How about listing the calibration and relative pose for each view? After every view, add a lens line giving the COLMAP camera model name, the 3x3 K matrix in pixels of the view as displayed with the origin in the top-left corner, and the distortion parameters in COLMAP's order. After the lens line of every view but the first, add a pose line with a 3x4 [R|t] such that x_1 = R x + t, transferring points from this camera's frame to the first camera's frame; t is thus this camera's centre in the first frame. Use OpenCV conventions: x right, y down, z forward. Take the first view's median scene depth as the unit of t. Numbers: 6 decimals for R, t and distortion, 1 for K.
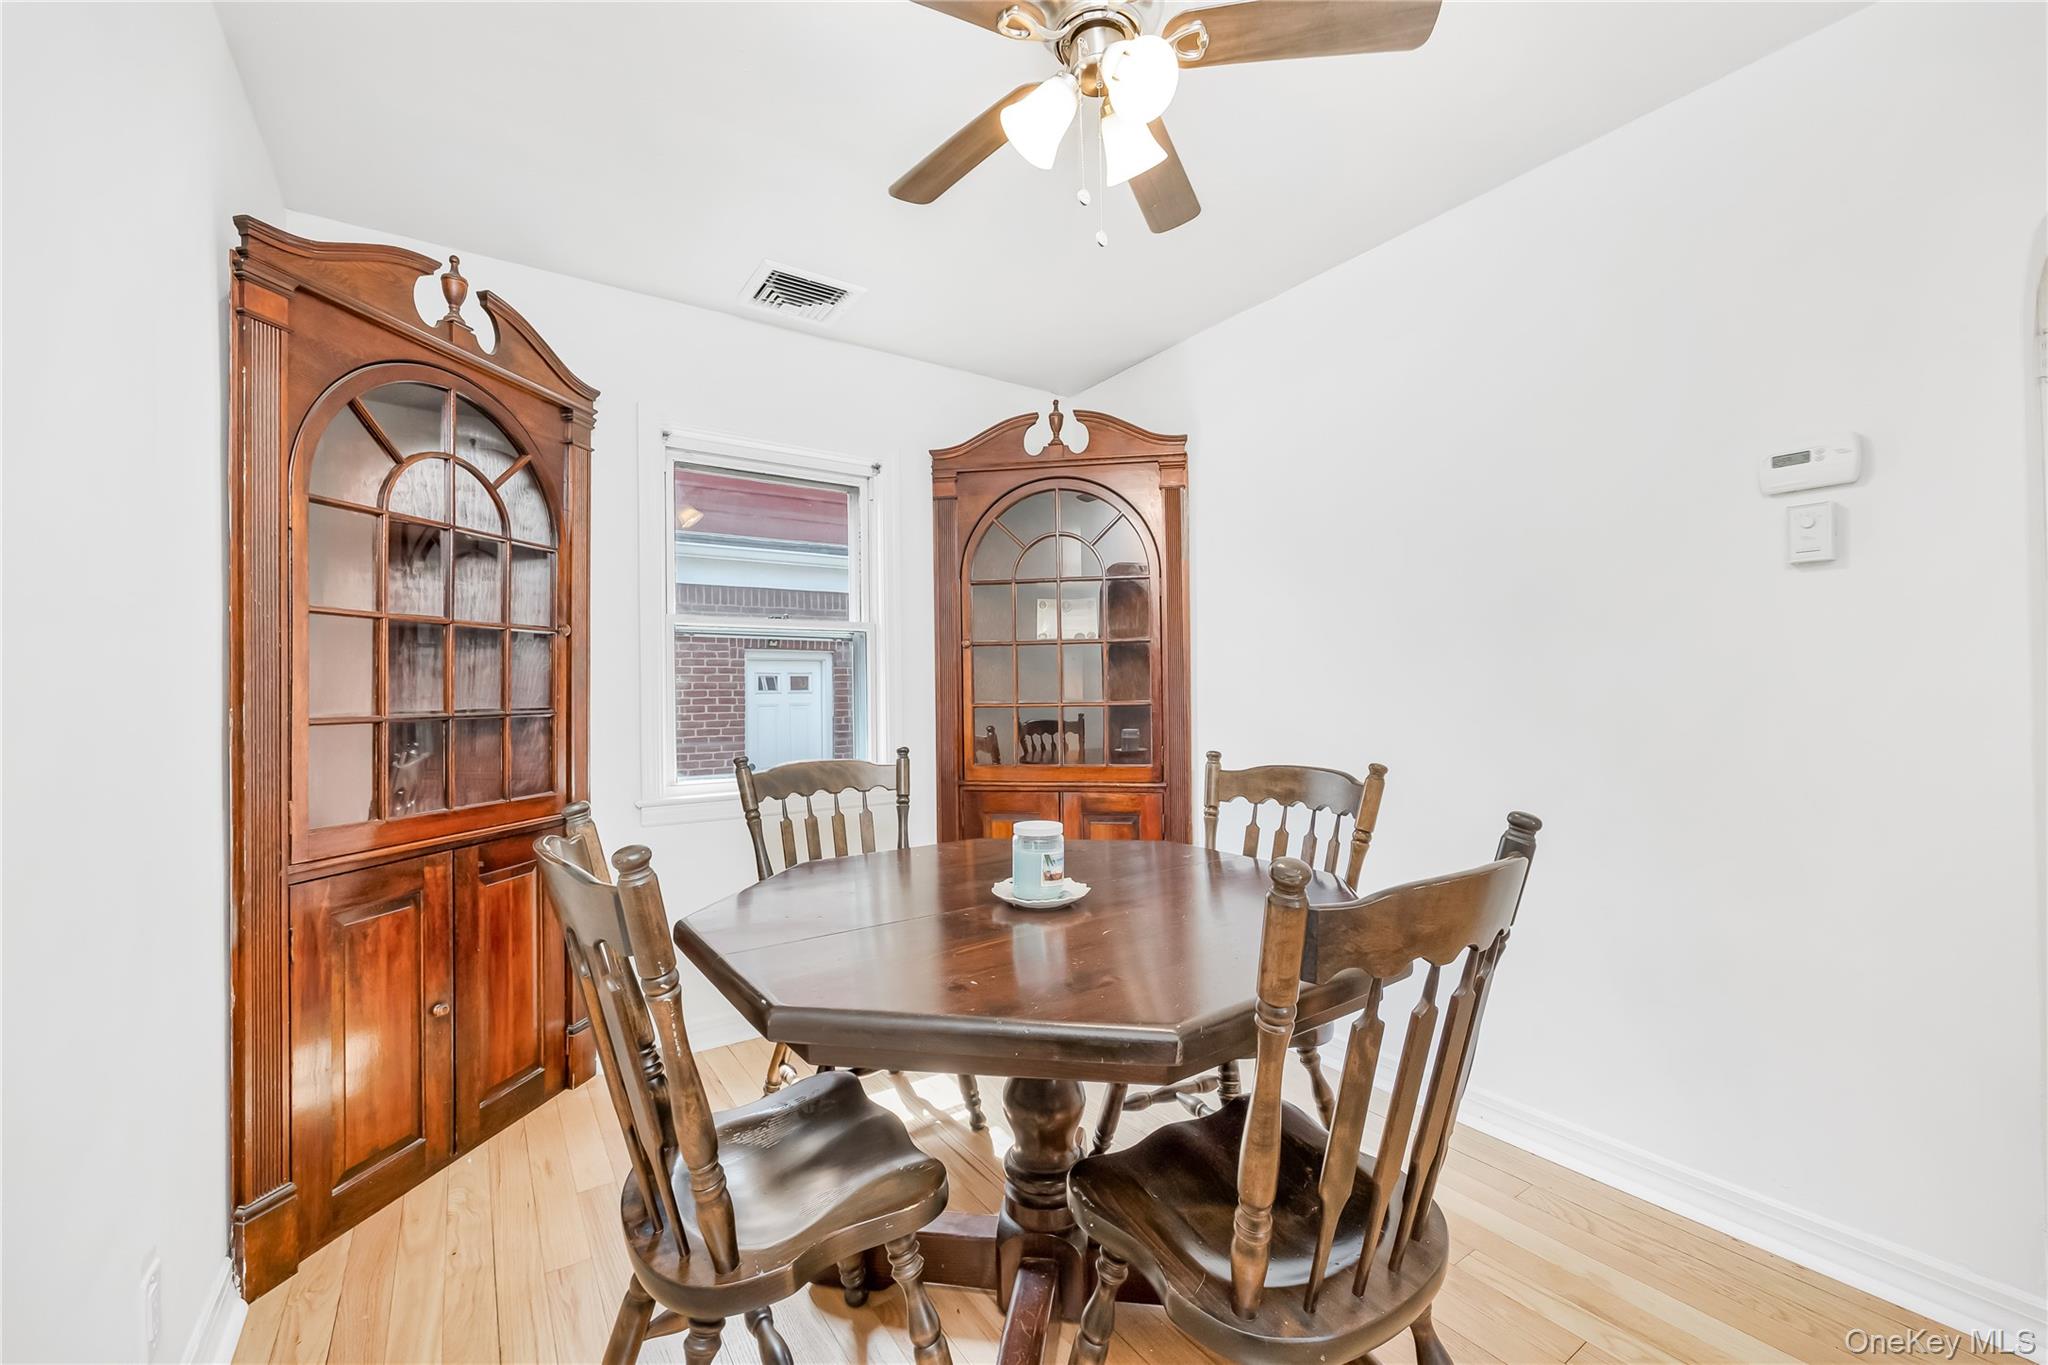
lens RADIAL K [[843.1, 0, 1008.3], [0, 843.1, 683.2], [0, 0, 1]] dist [-0.003288, -0.000261]
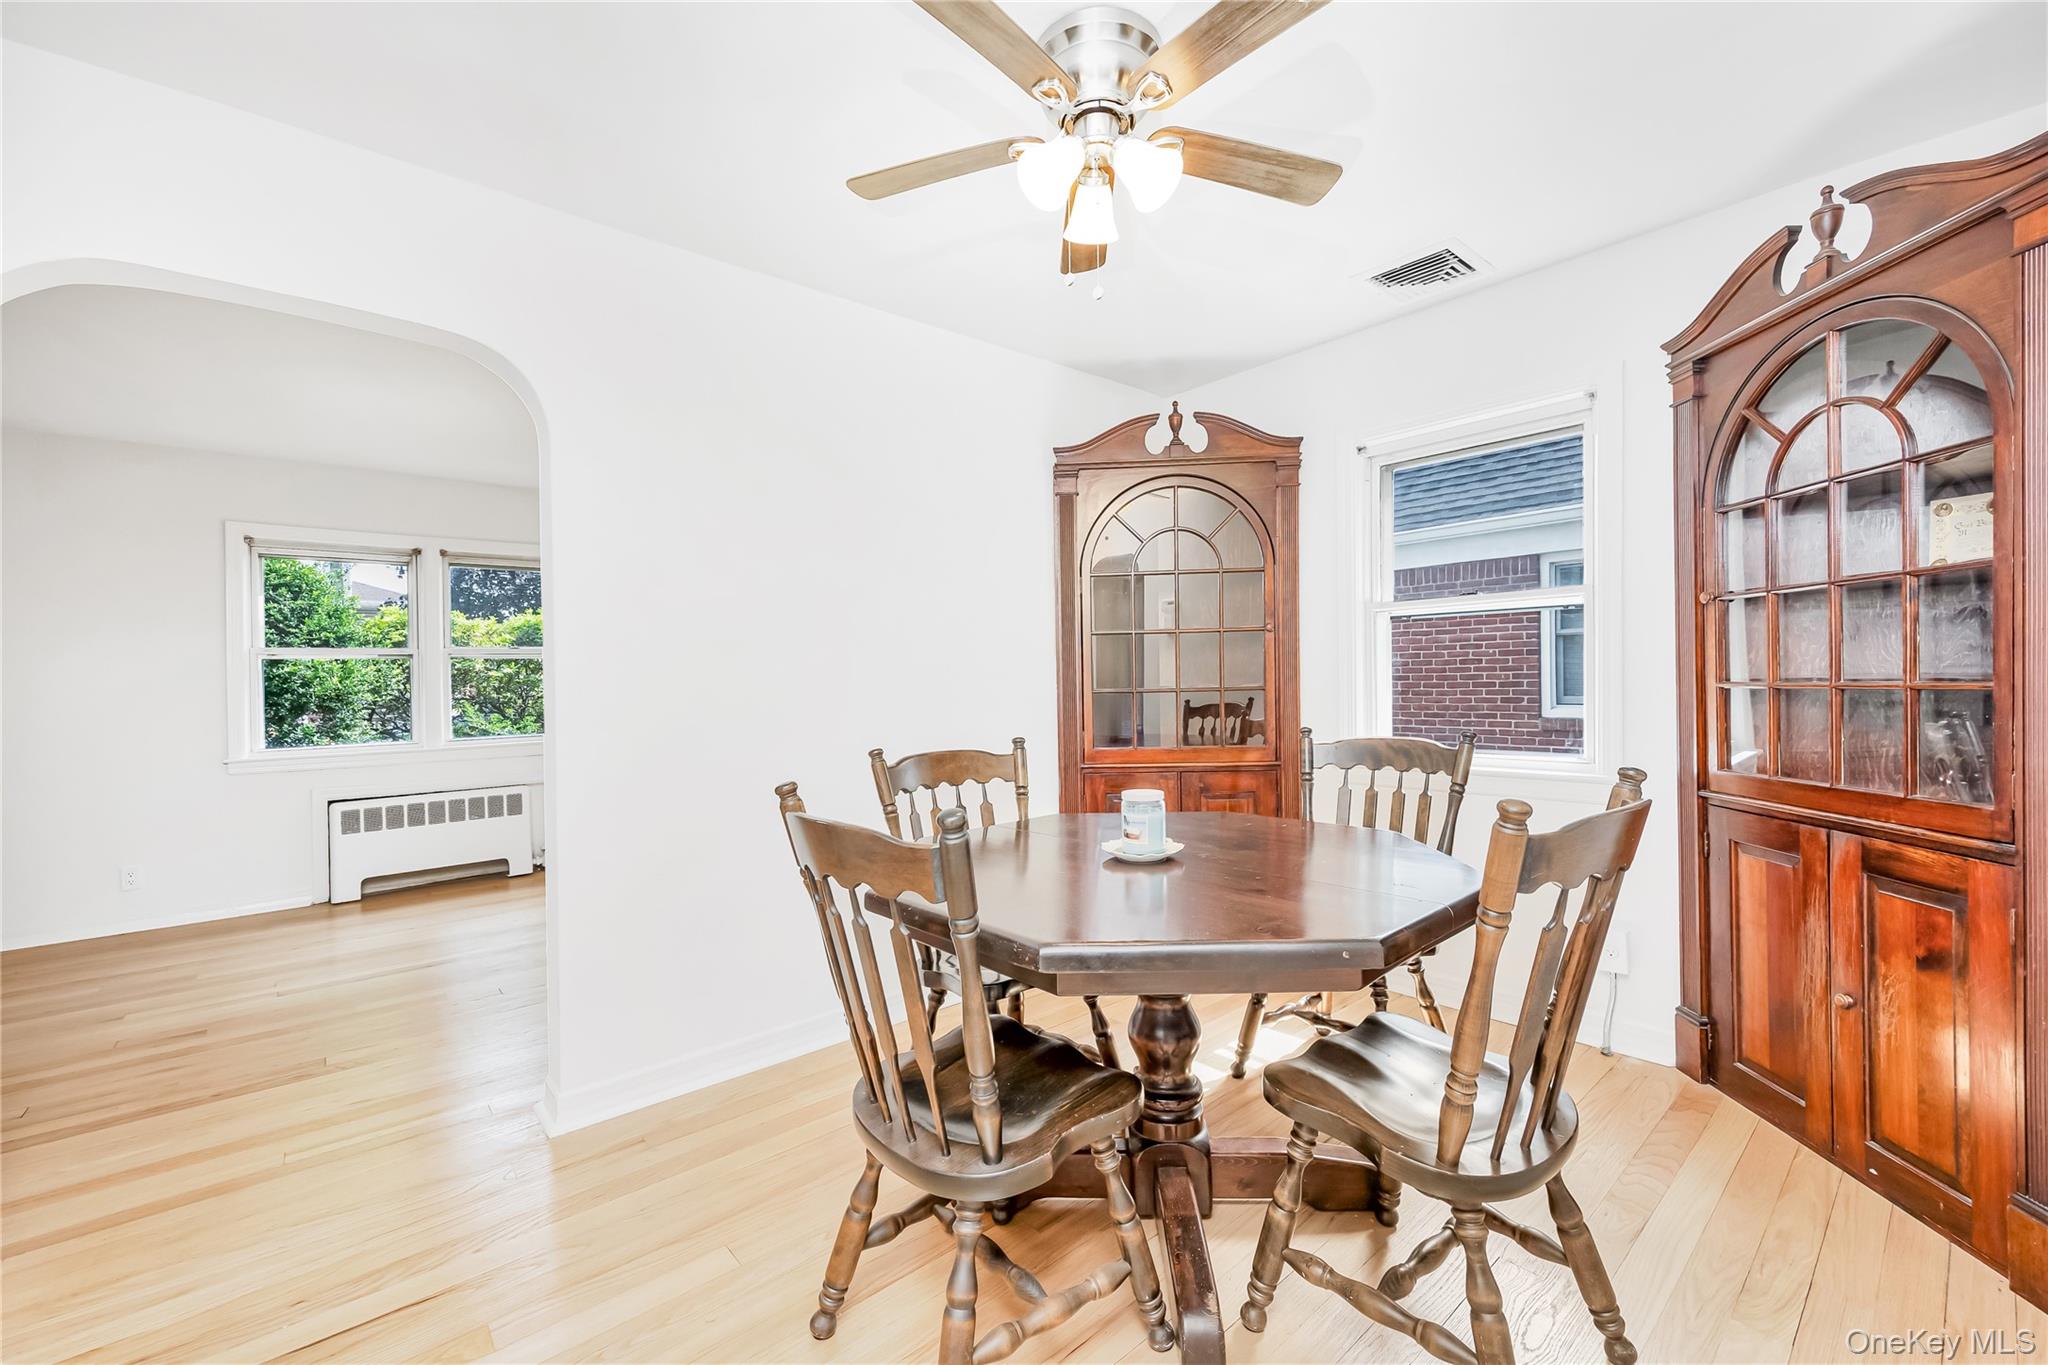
lens RADIAL K [[843.1, 0, 1038.0], [0, 843.1, 679.6], [0, 0, 1]] dist [-0.003288, -0.000261]
pose [[0.113728, 0.012251, -0.993436, 0.678273], [0.025856, 0.999549, 0.015286, -0.005588], [0.993175, -0.027425, 0.113360, 0.400864]]
